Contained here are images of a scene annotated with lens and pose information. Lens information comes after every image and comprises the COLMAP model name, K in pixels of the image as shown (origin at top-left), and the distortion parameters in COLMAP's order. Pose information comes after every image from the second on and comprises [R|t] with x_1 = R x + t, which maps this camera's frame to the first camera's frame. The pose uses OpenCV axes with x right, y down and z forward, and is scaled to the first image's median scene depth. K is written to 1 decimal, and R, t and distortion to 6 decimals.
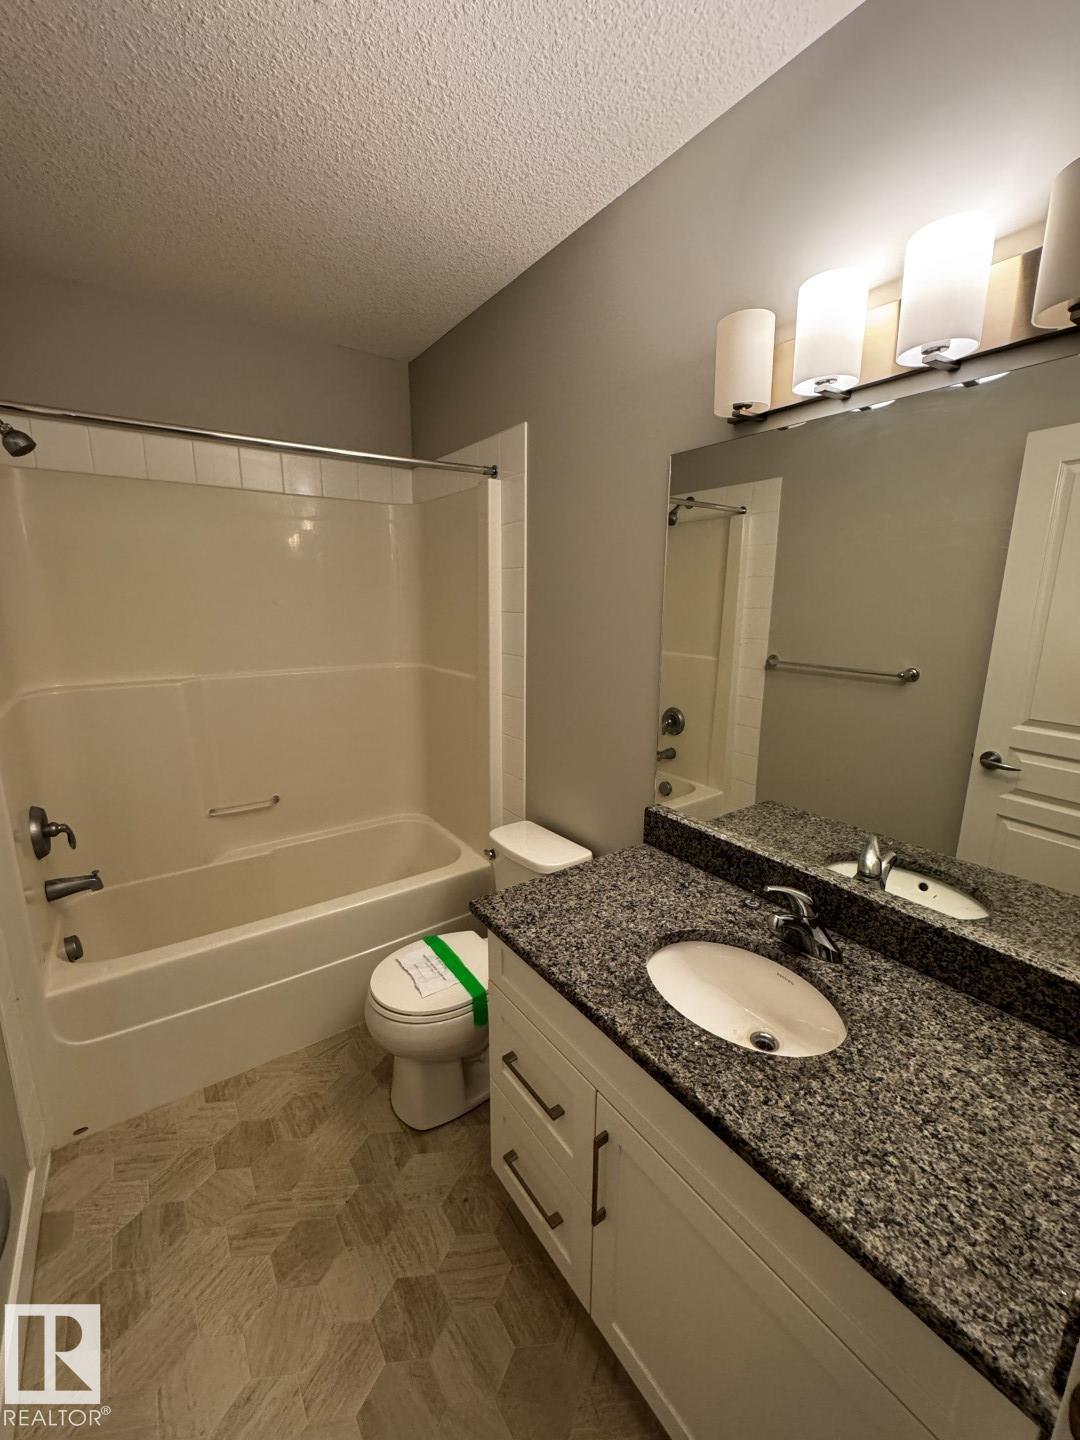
lens RADIAL K [[575.4, 0, 538.3], [0, 575.4, 718.4], [0, 0, 1]] dist [-0.006096, 0.000474]
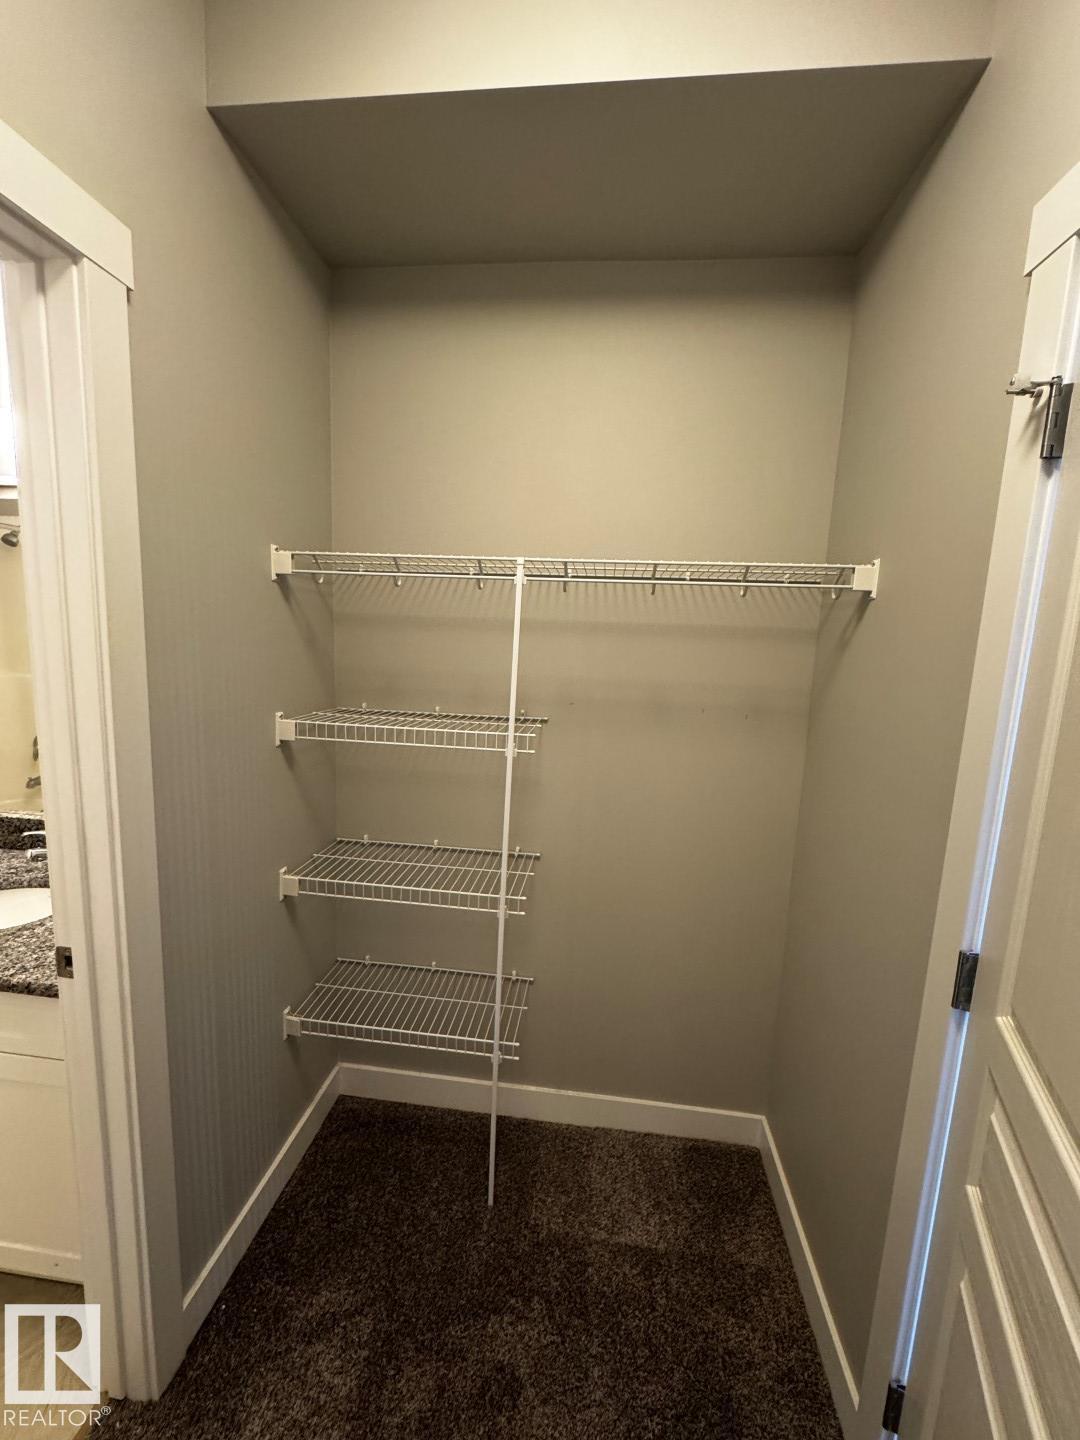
lens RADIAL K [[575.4, 0, 538.9], [0, 575.4, 724.6], [0, 0, 1]] dist [-0.006096, 0.000474]
pose [[0.671498, -0.087145, 0.735865, 0.229349], [0.117295, 0.993041, 0.010566, 0.158603], [-0.731665, 0.079218, 0.677046, -0.801410]]
